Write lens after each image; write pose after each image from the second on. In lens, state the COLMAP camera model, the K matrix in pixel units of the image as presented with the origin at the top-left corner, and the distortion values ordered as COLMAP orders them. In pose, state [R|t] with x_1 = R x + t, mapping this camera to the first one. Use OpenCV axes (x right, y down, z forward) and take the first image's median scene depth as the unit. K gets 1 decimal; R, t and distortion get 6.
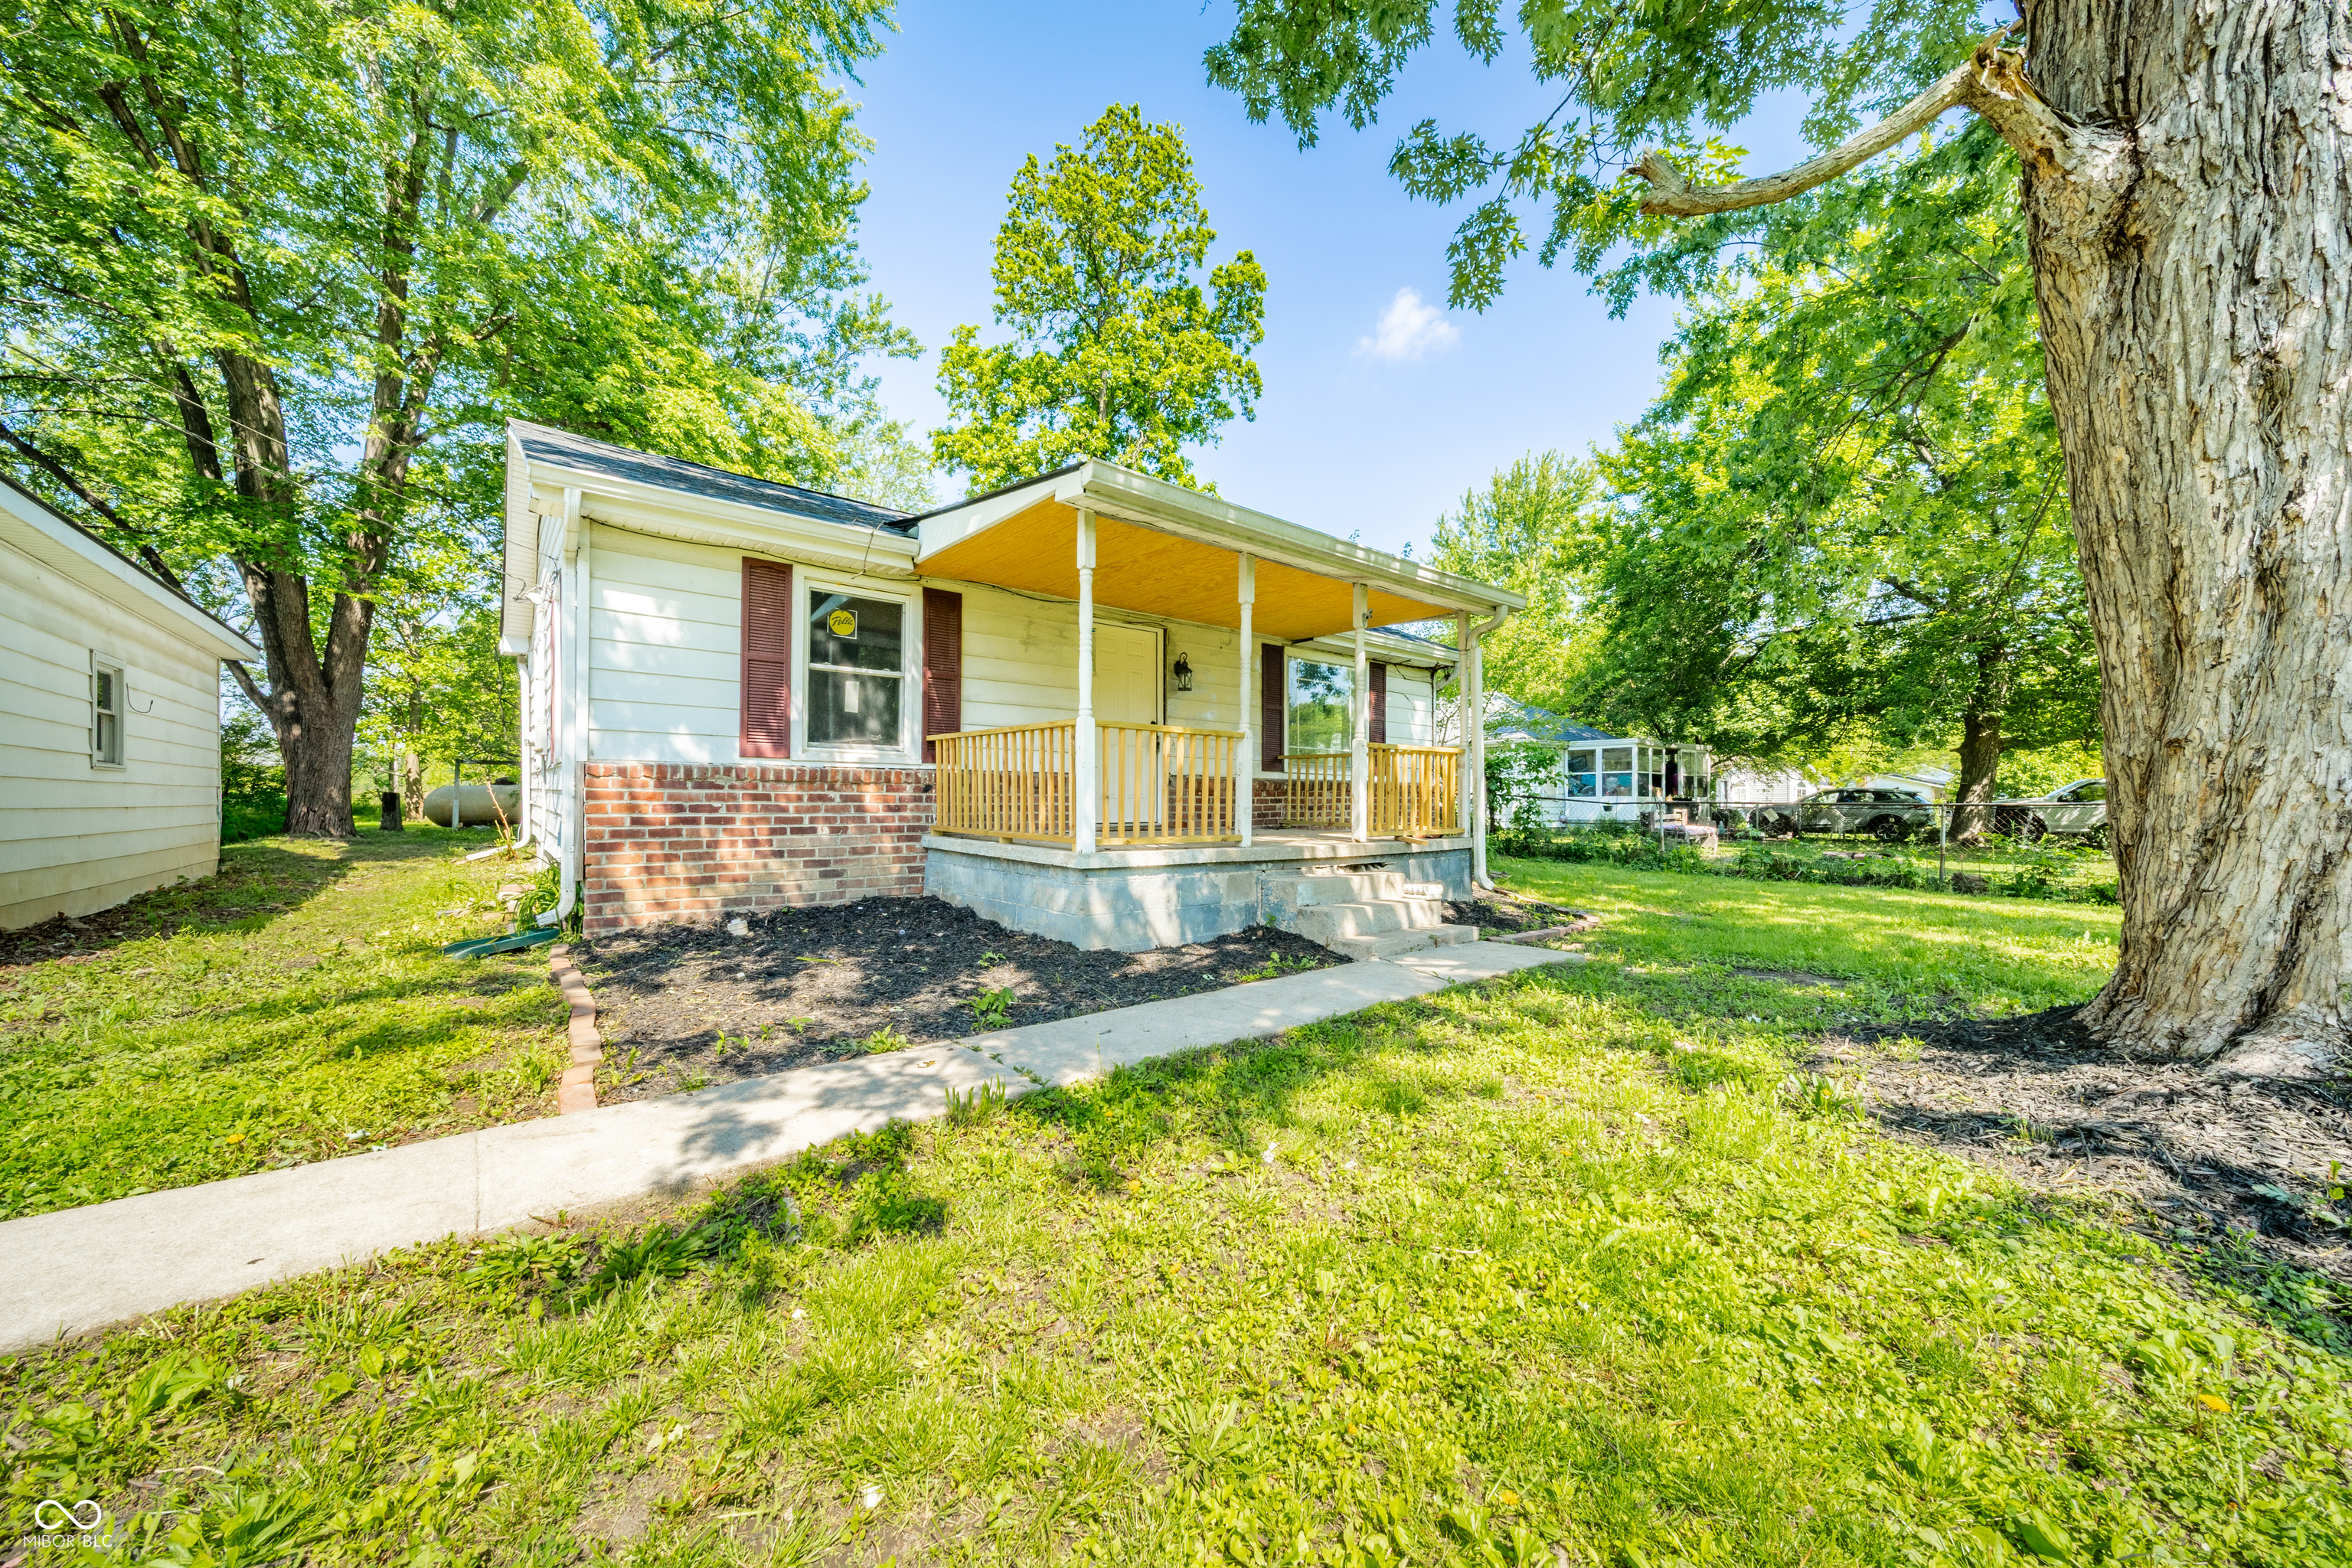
lens RADIAL K [[888.1, 0, 1168.2], [0, 888.1, 792.1], [0, 0, 1]] dist [-0.009465, -0.000067]
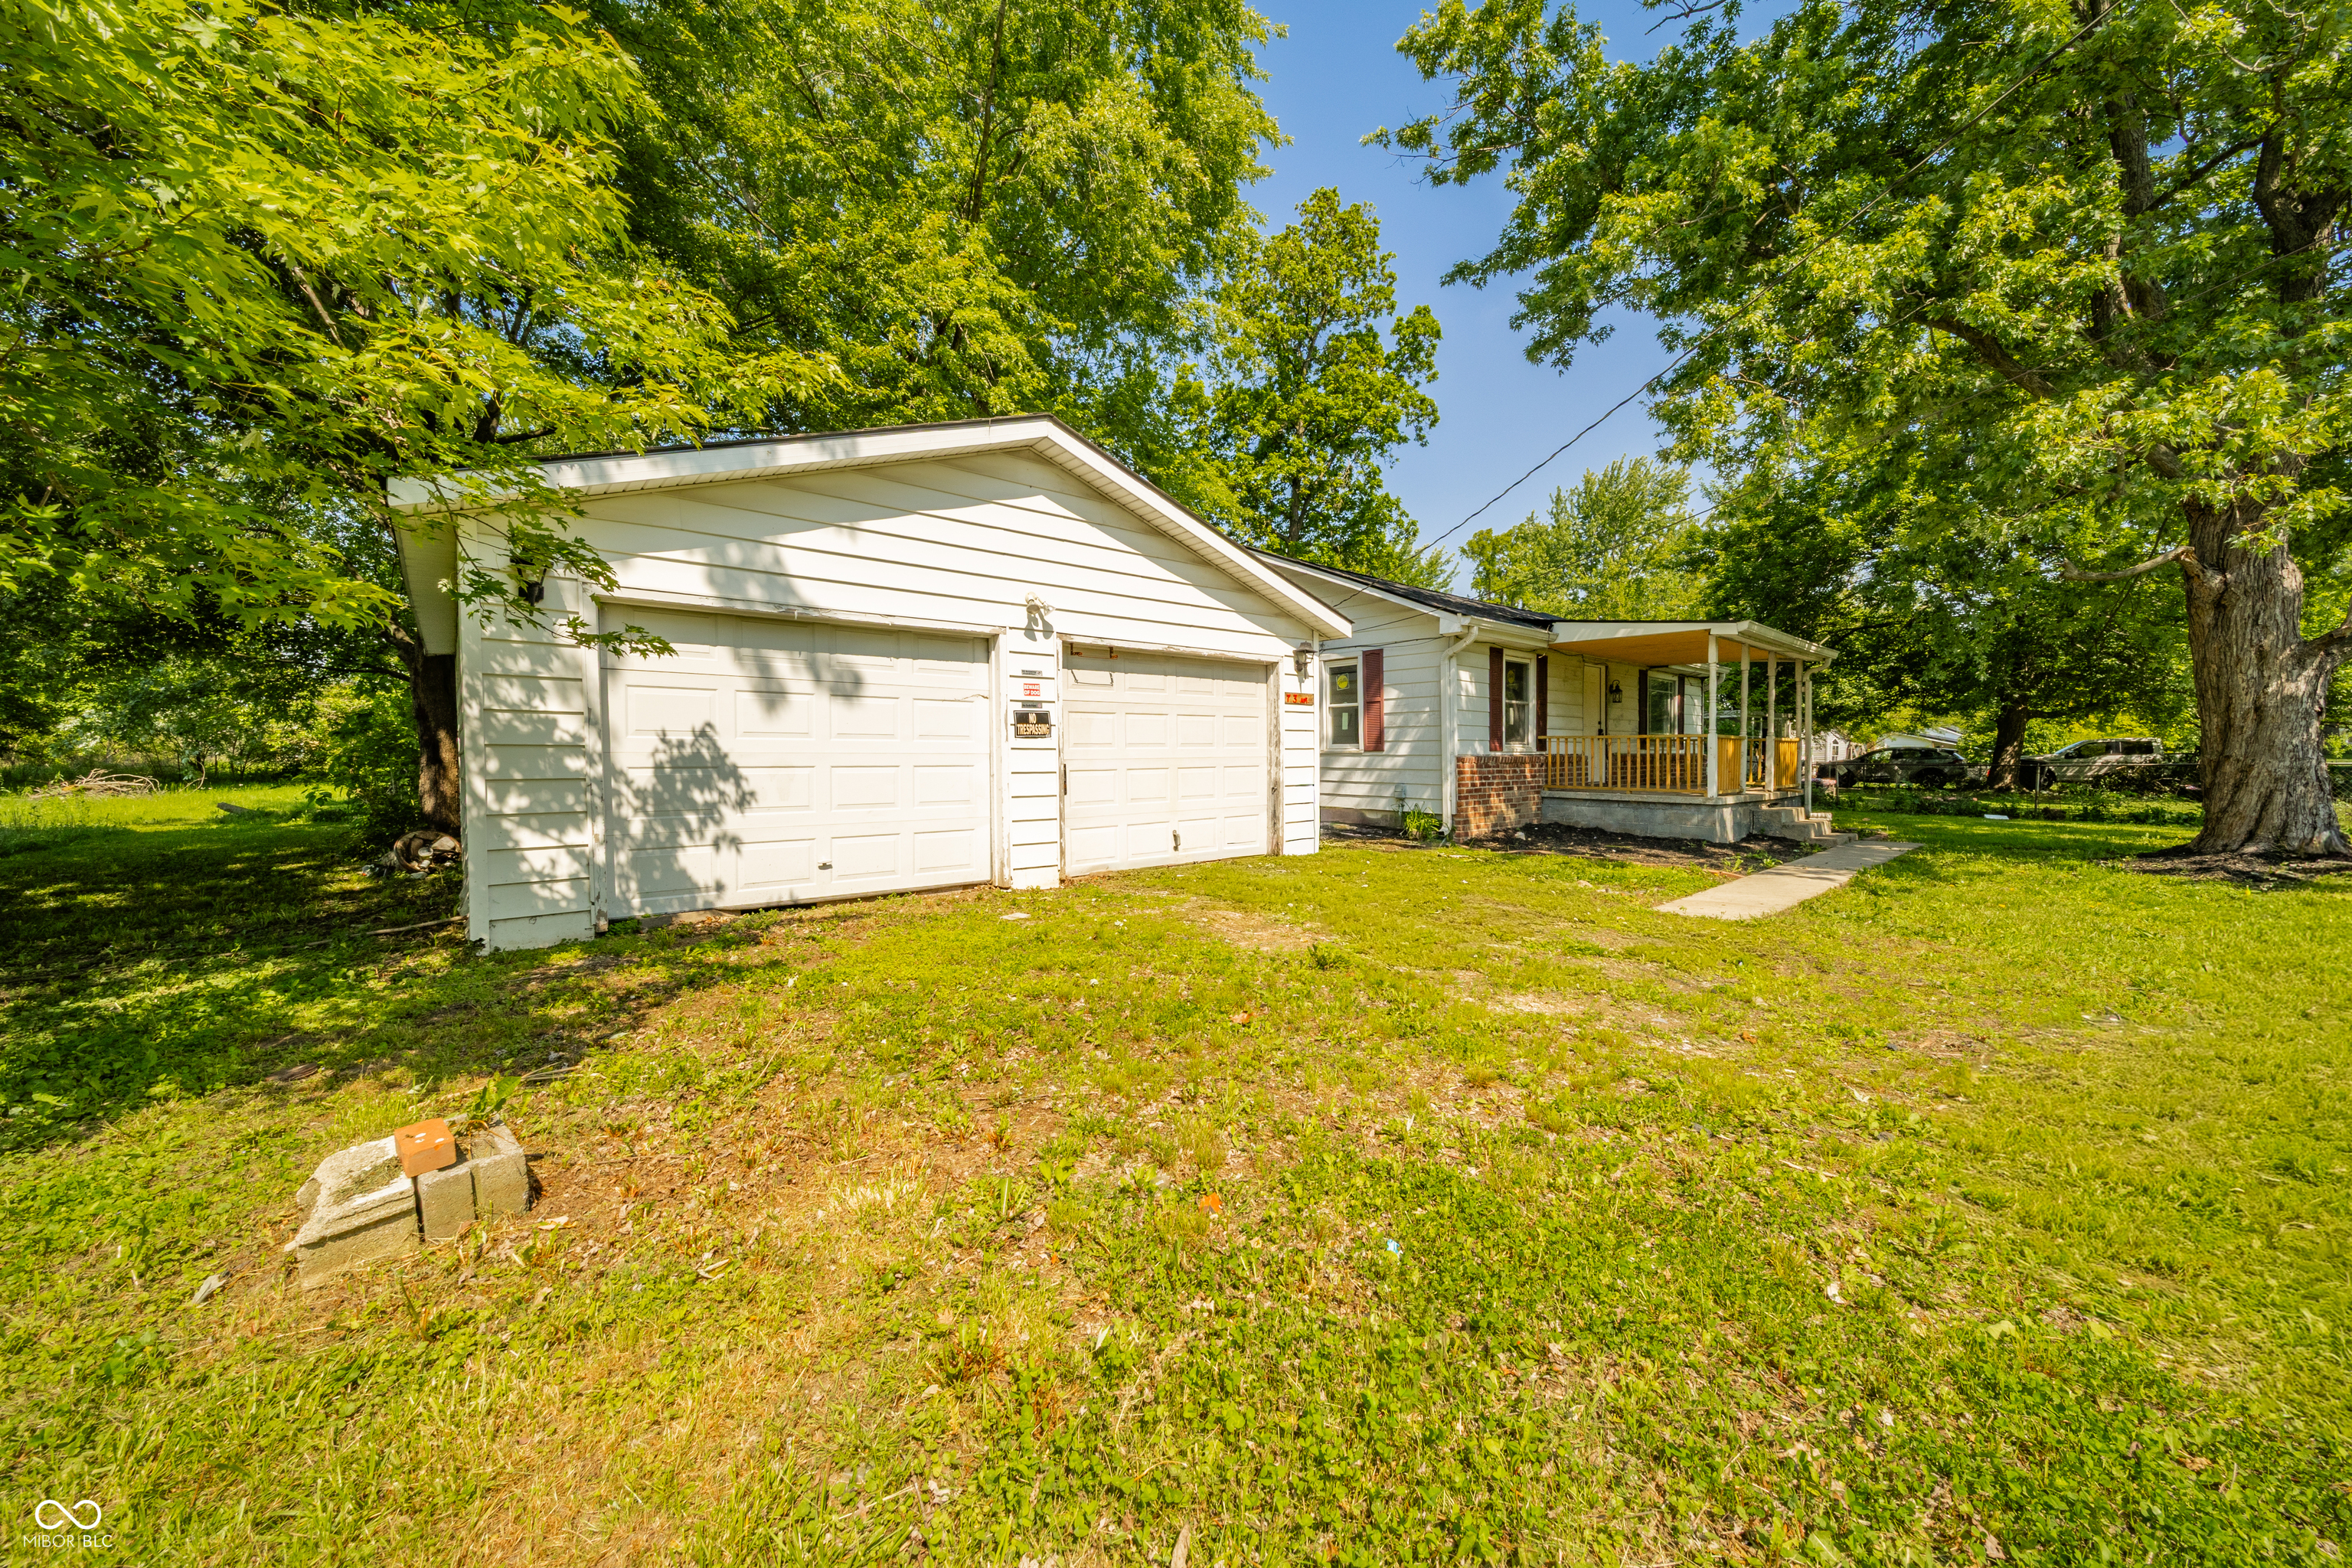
lens RADIAL K [[888.1, 0, 1183.0], [0, 888.1, 783.3], [0, 0, 1]] dist [-0.009465, -0.000067]
pose [[0.999250, -0.010794, 0.037190, -0.858948], [0.009291, 0.999142, 0.040358, -0.037370], [-0.037593, -0.039982, 0.998493, -0.635305]]
